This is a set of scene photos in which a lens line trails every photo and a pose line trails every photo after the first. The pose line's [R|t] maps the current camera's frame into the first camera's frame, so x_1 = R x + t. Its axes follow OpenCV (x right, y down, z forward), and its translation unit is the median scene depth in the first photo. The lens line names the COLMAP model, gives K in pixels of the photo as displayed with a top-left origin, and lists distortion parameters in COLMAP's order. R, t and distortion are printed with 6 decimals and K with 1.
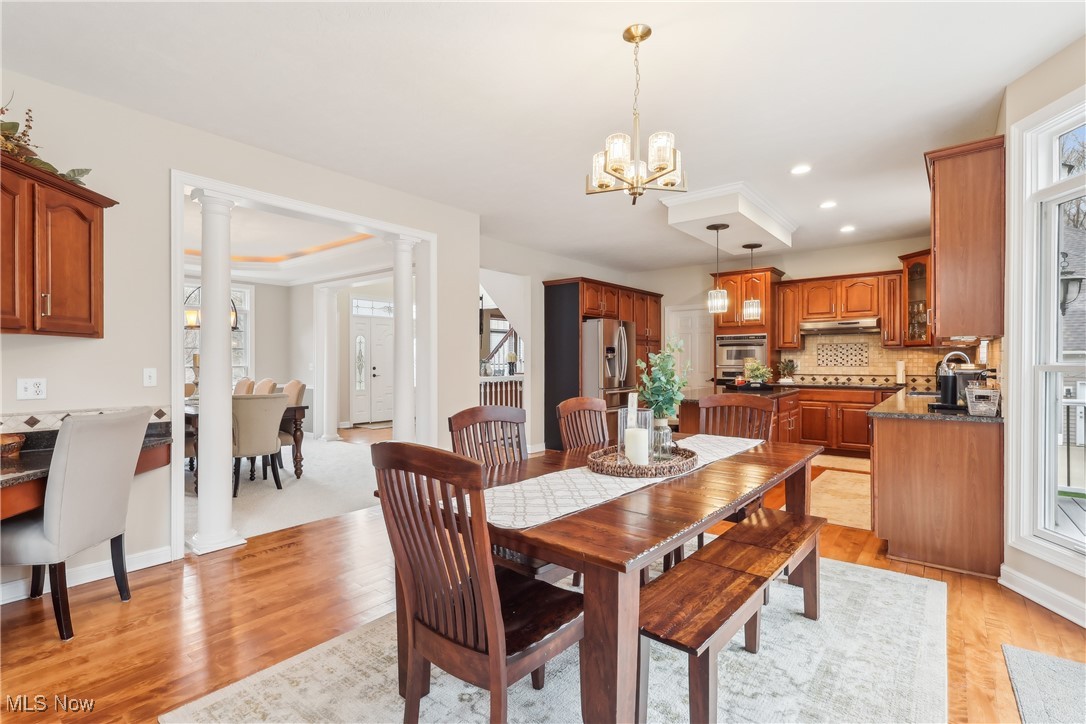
lens RADIAL K [[506.9, 0, 523.6], [0, 506.9, 366.4], [0, 0, 1]] dist [-0.004401, -0.000400]
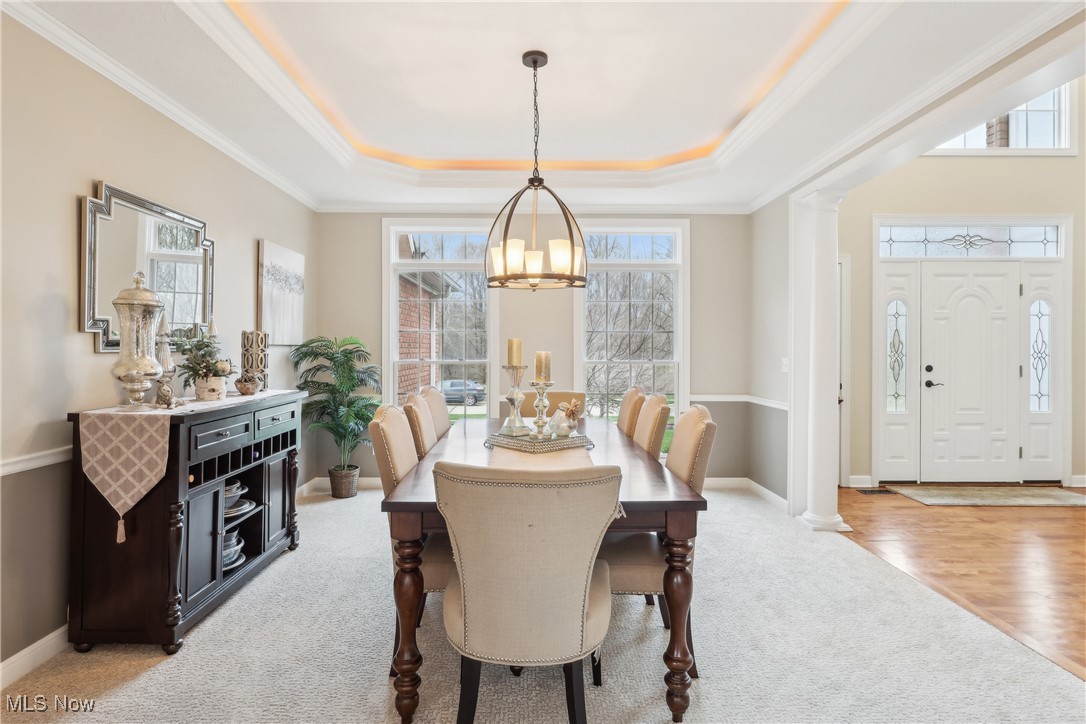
lens RADIAL K [[594.1, 0, 541.6], [0, 594.1, 355.2], [0, 0, 1]] dist [-0.005219, -0.000446]
pose [[0.657268, 0.002904, -0.753651, -0.121642], [-0.006529, 0.999977, -0.001841, -0.005277], [0.753628, 0.006130, 0.657272, 0.383608]]
